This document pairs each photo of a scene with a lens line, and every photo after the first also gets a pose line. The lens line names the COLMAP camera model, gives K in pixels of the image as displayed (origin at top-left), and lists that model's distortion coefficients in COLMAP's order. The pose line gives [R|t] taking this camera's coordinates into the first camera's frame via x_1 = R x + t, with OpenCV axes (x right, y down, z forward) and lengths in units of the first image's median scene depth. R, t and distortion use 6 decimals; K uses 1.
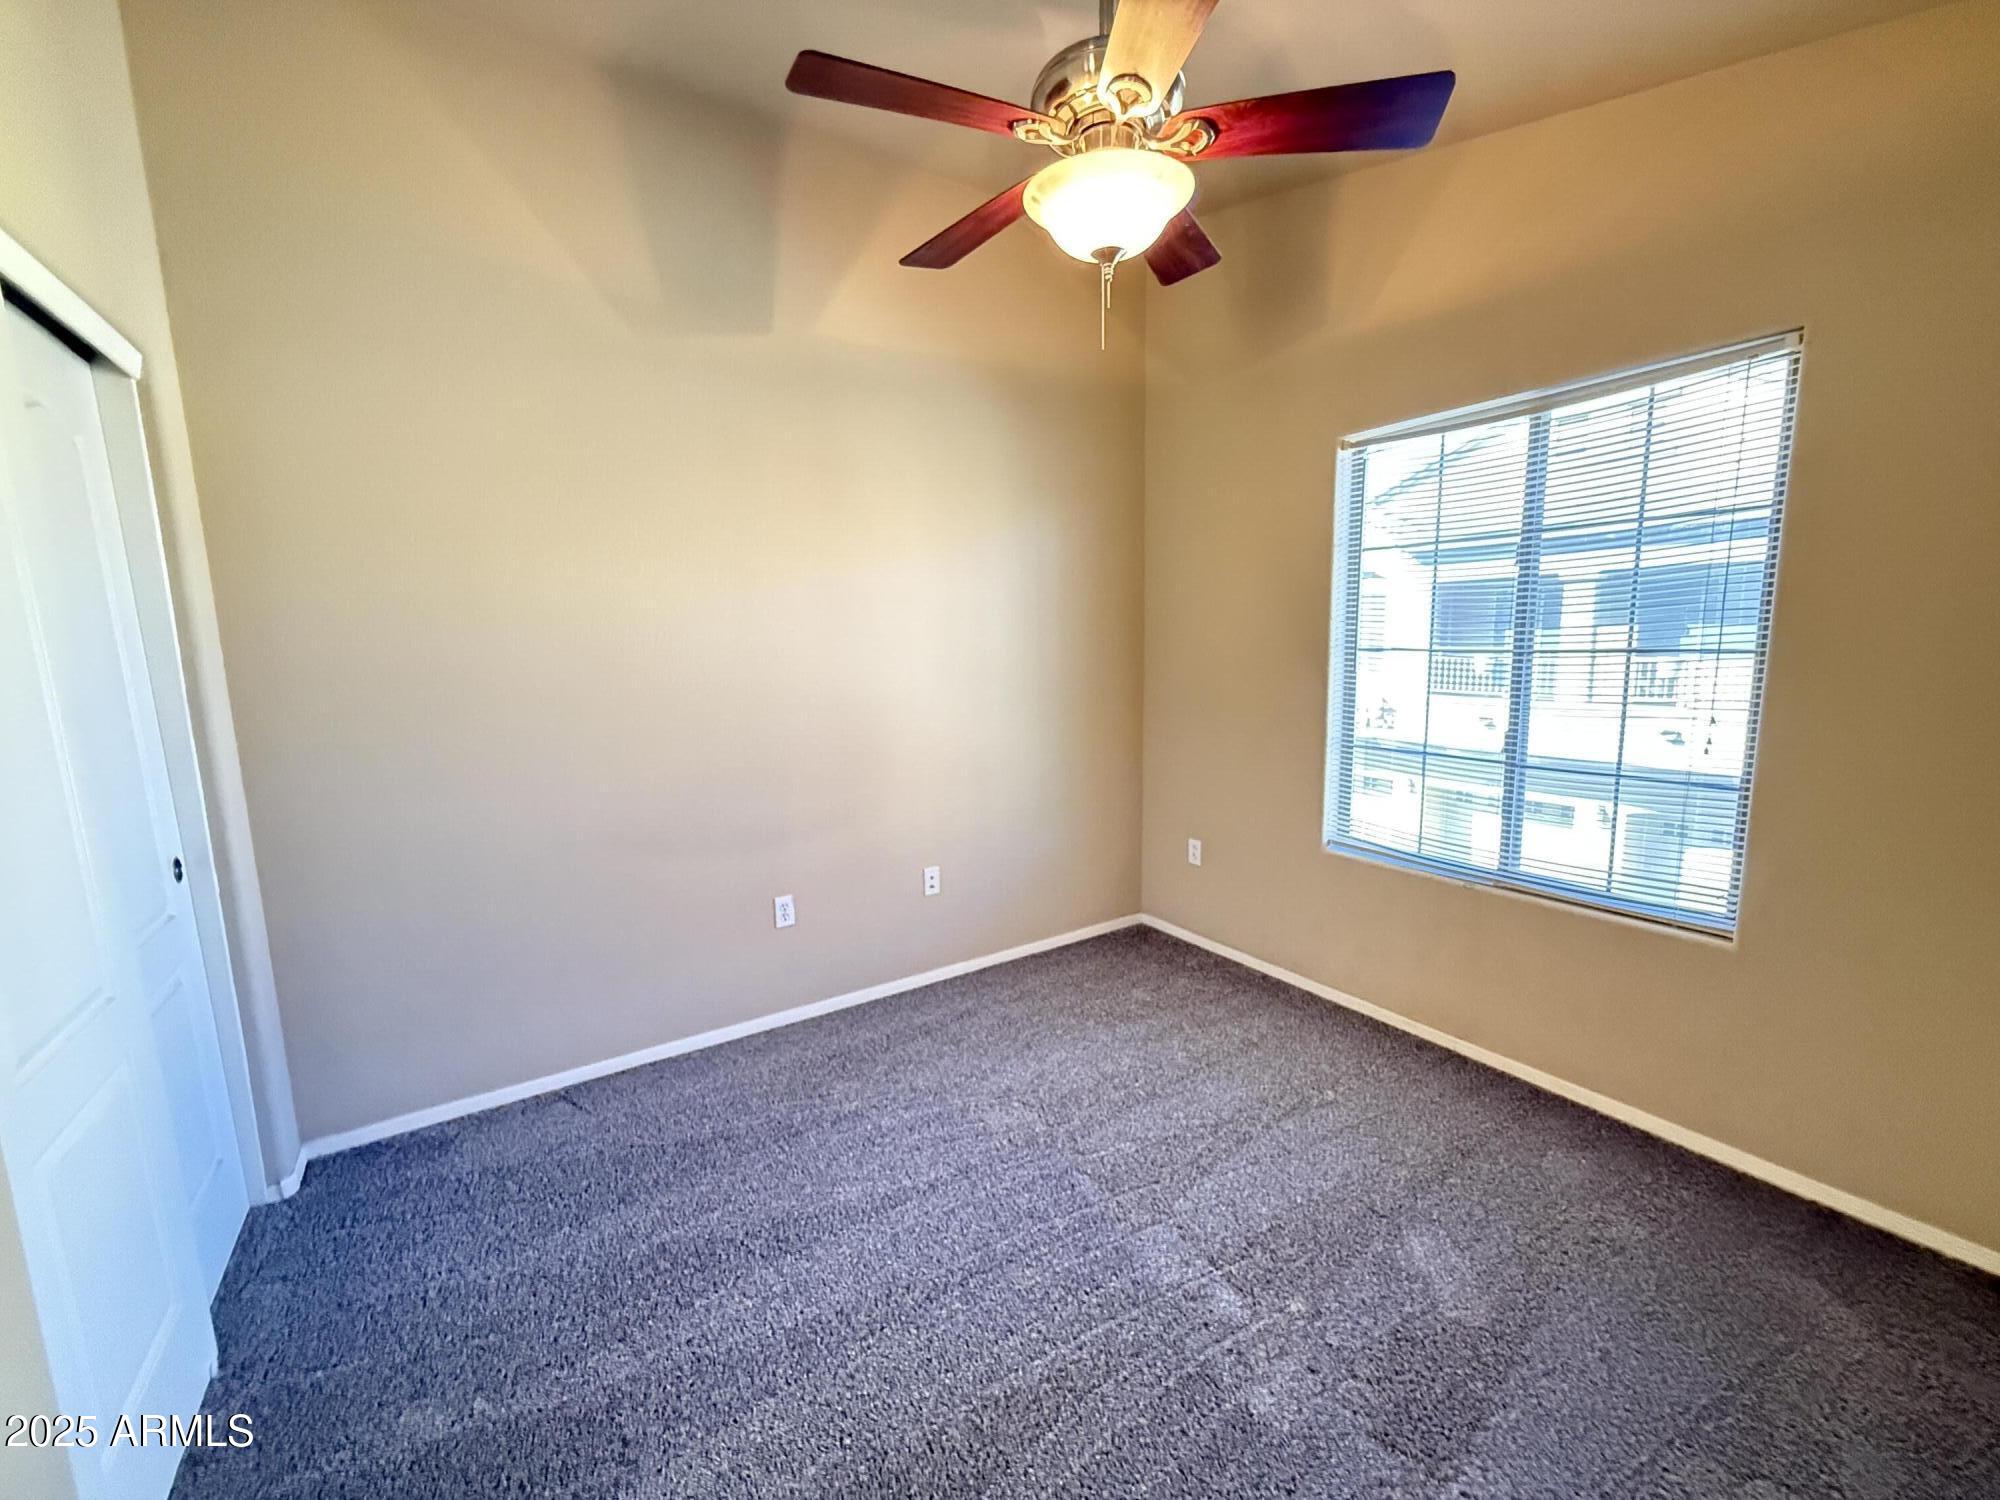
lens RADIAL K [[799.5, 0, 1013.1], [0, 799.5, 749.3], [0, 0, 1]] dist [0.000608, -0.000512]
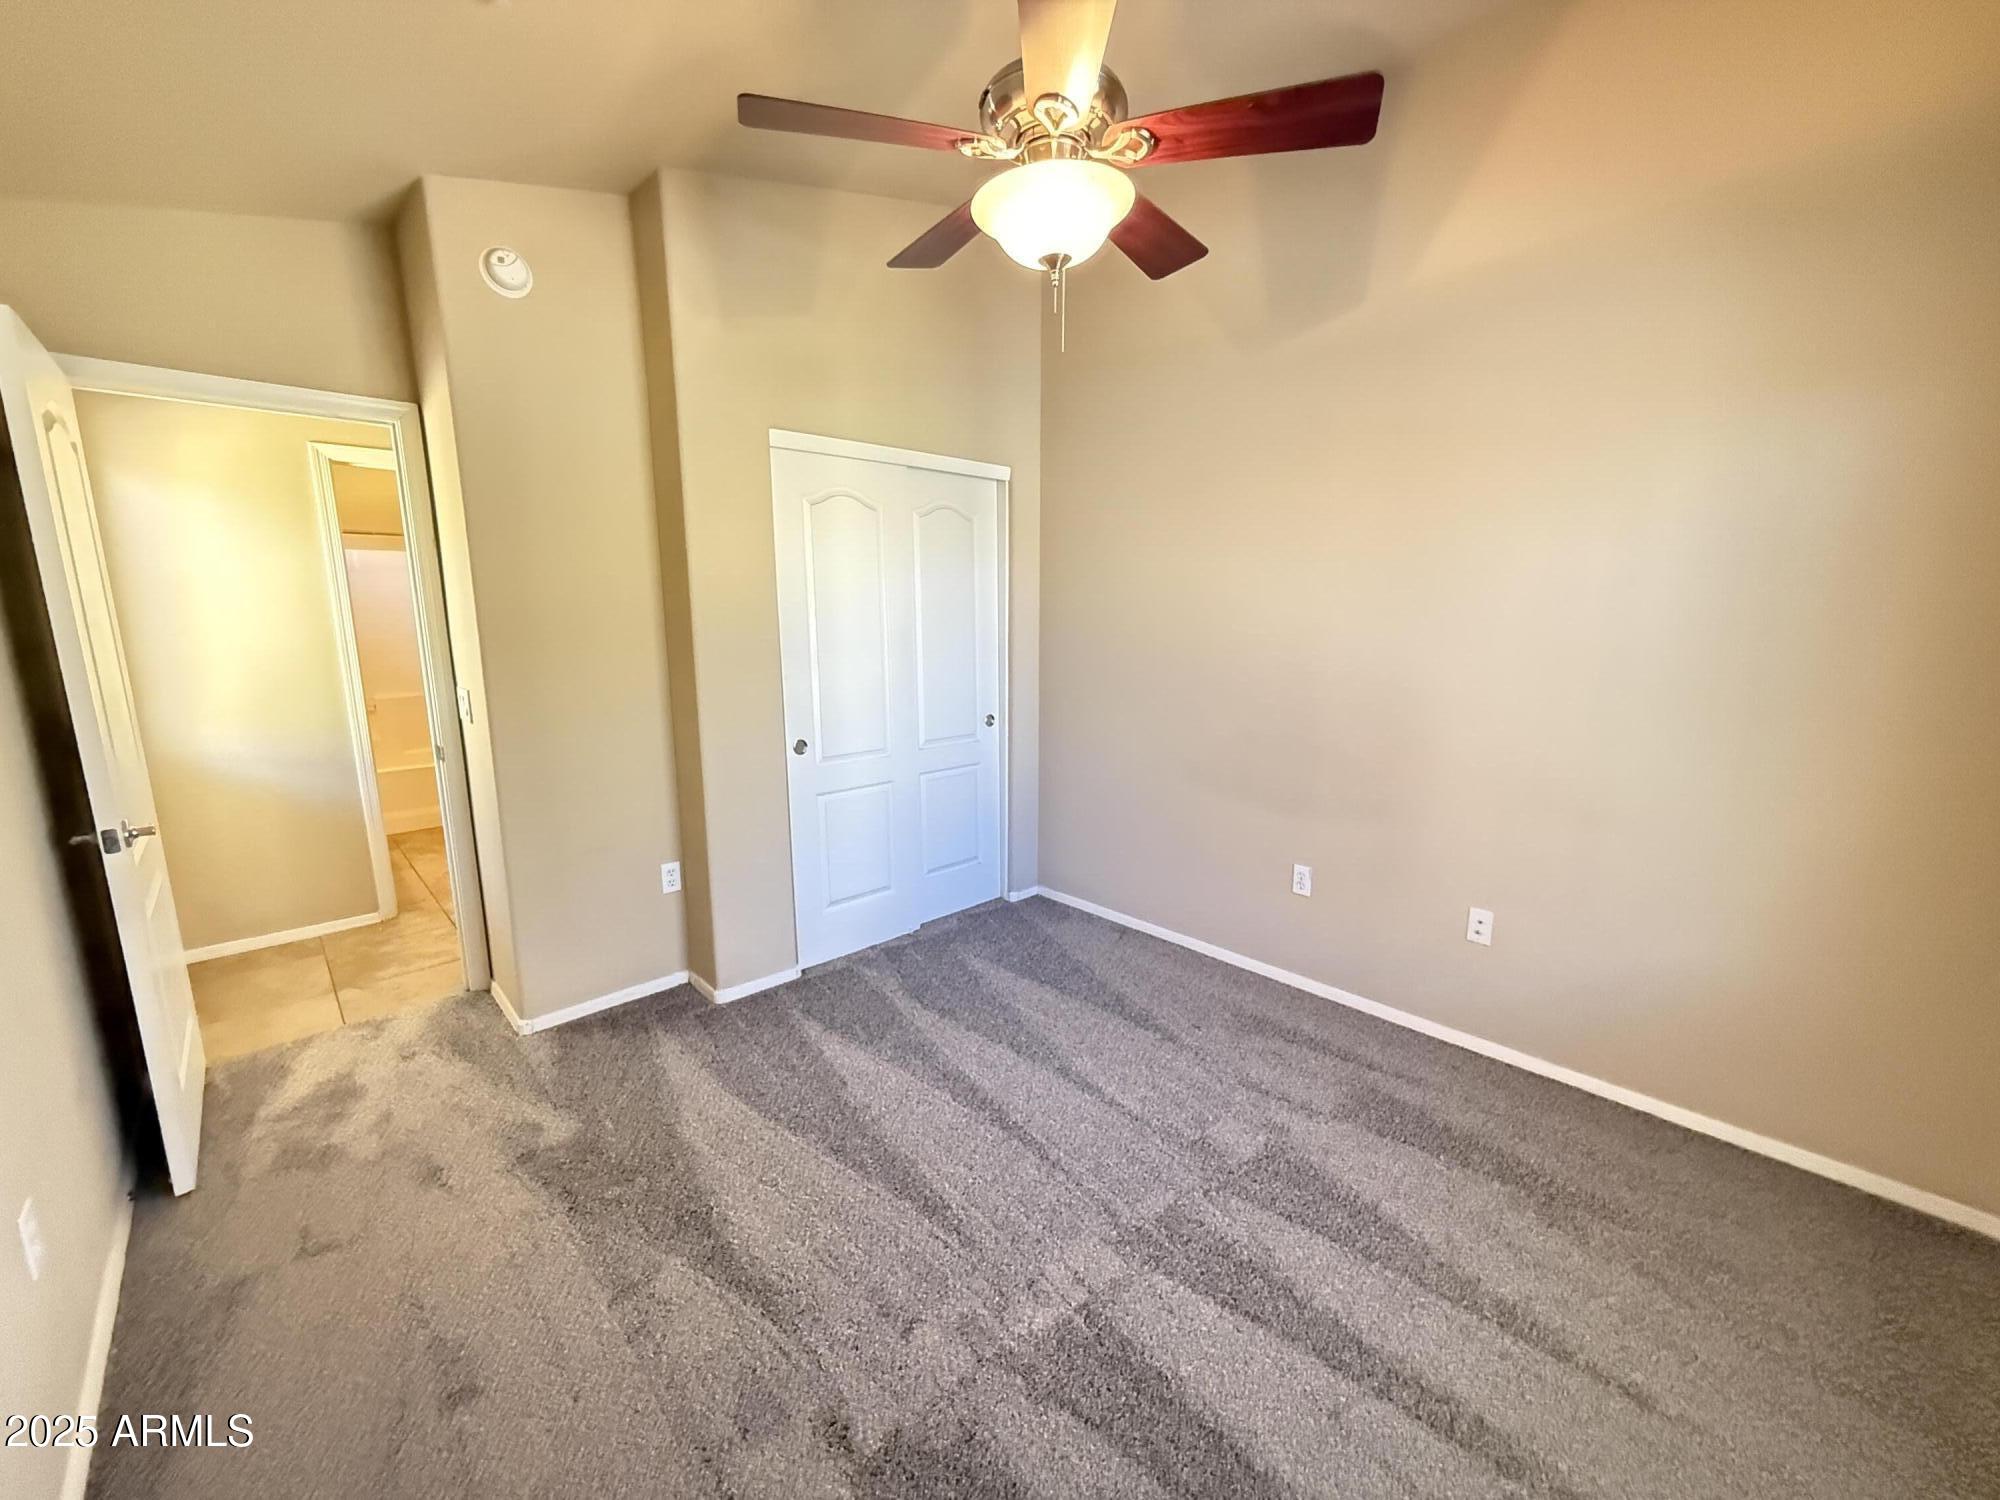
lens RADIAL K [[799.5, 0, 1004.3], [0, 799.5, 752.3], [0, 0, 1]] dist [0.000608, -0.000512]
pose [[0.175323, 0.200314, -0.963917, 0.700431], [-0.141704, 0.974022, 0.176640, -0.100045], [0.974260, 0.105622, 0.199153, 0.455263]]
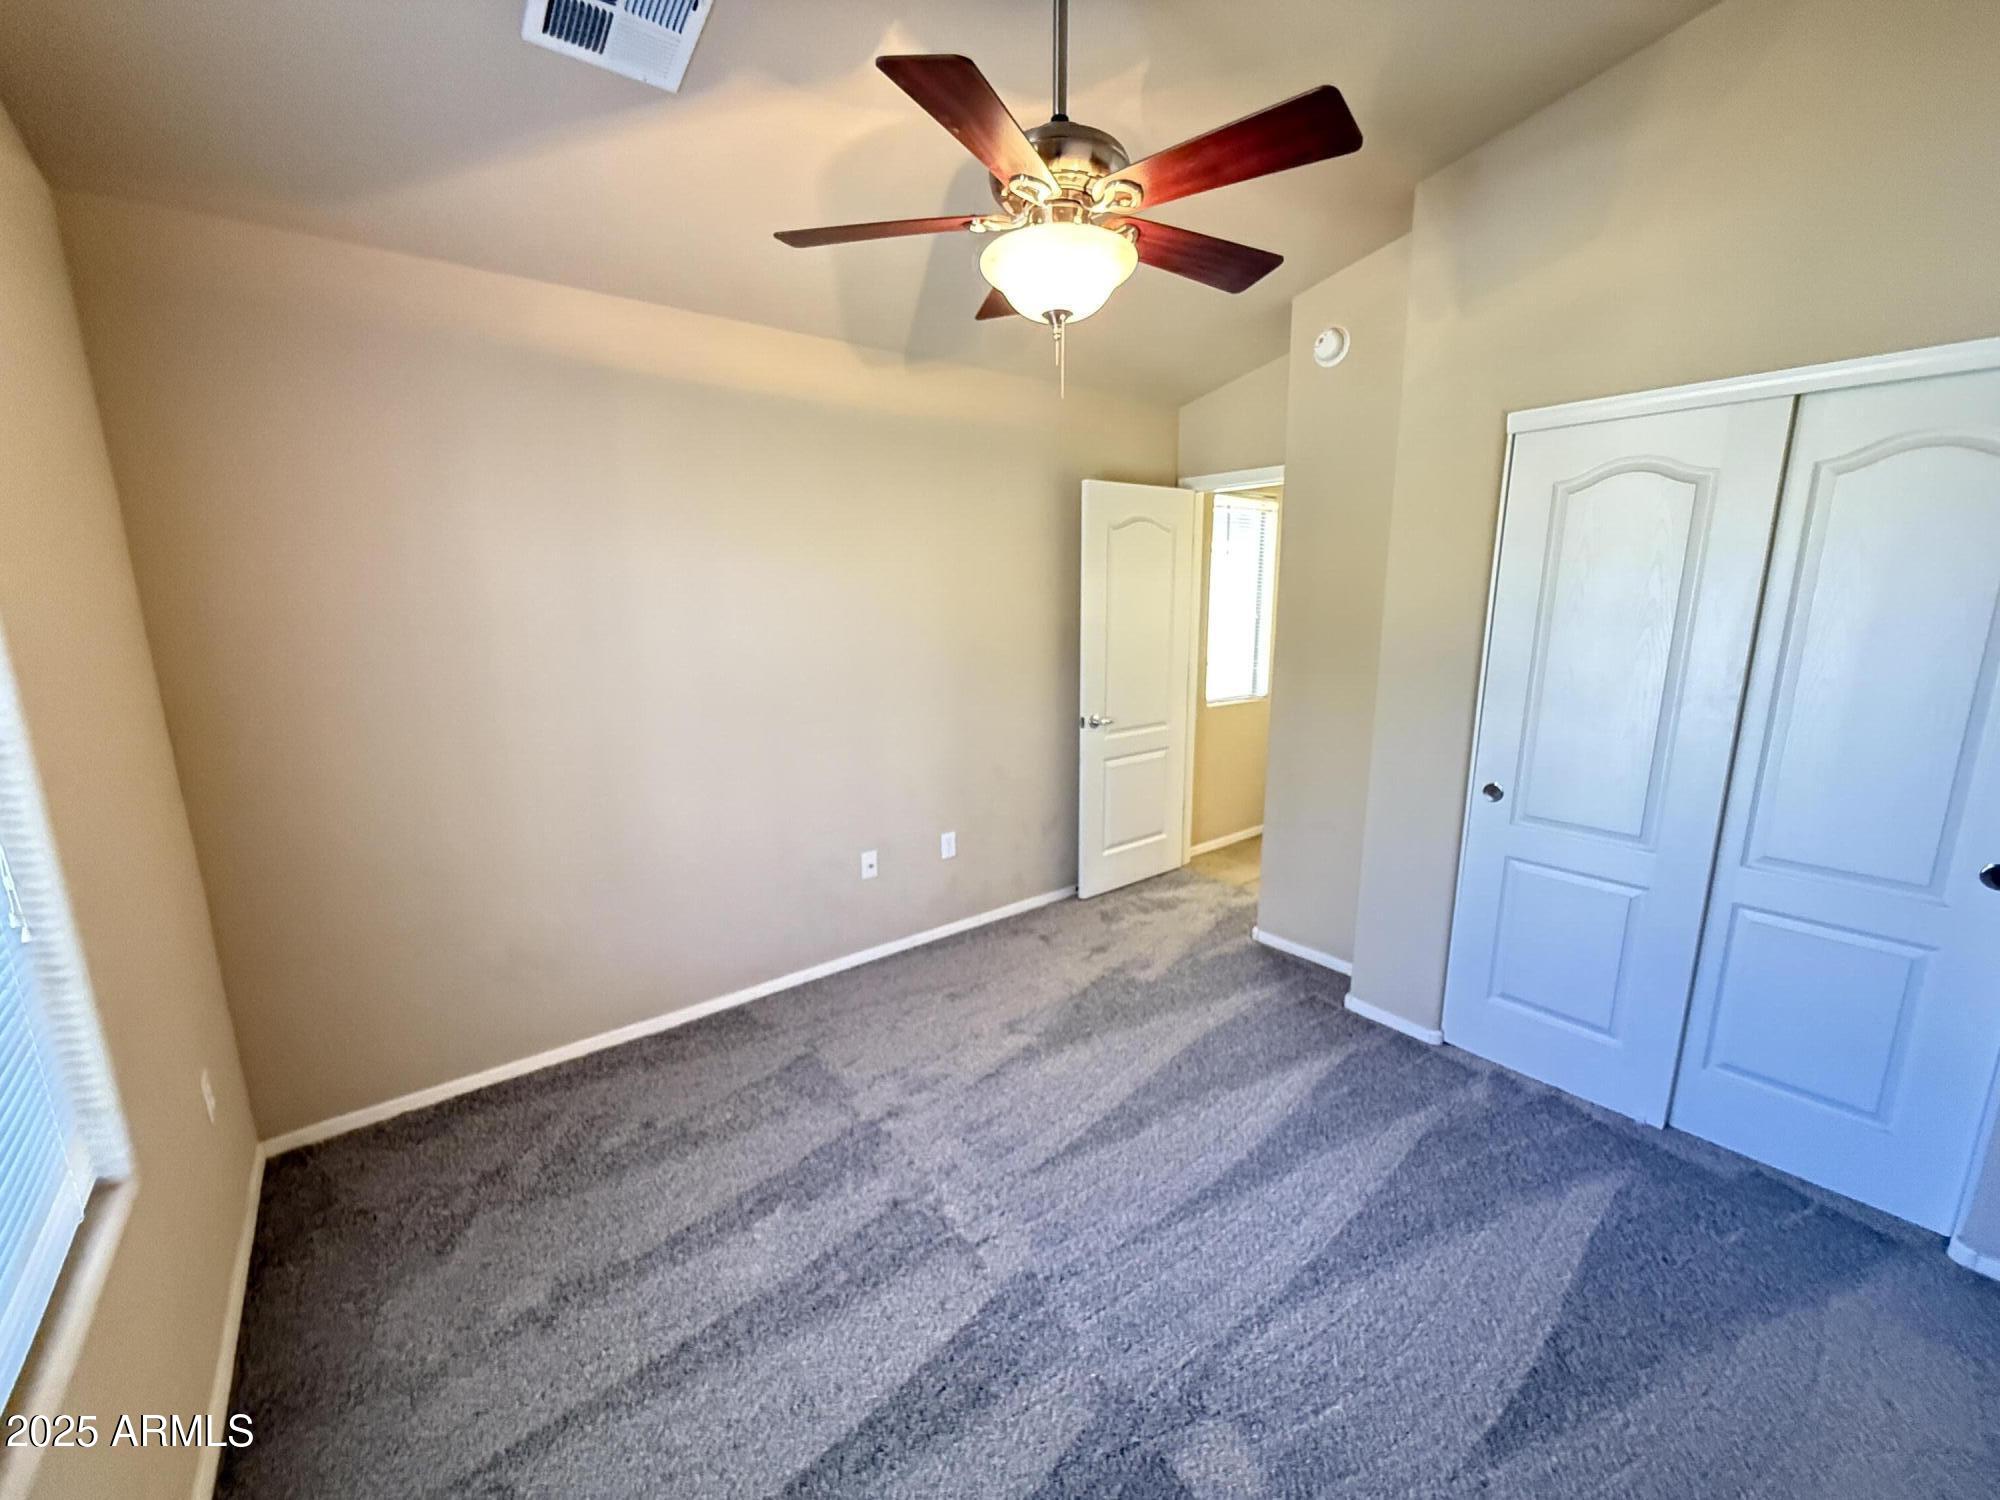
lens RADIAL K [[799.5, 0, 1000.1], [0, 799.5, 750.5], [0, 0, 1]] dist [0.000608, -0.000512]
pose [[-0.995550, 0.047532, -0.081375, 0.175480], [0.017604, 0.942083, 0.334917, -0.245784], [0.092581, 0.331994, -0.938727, 1.258755]]
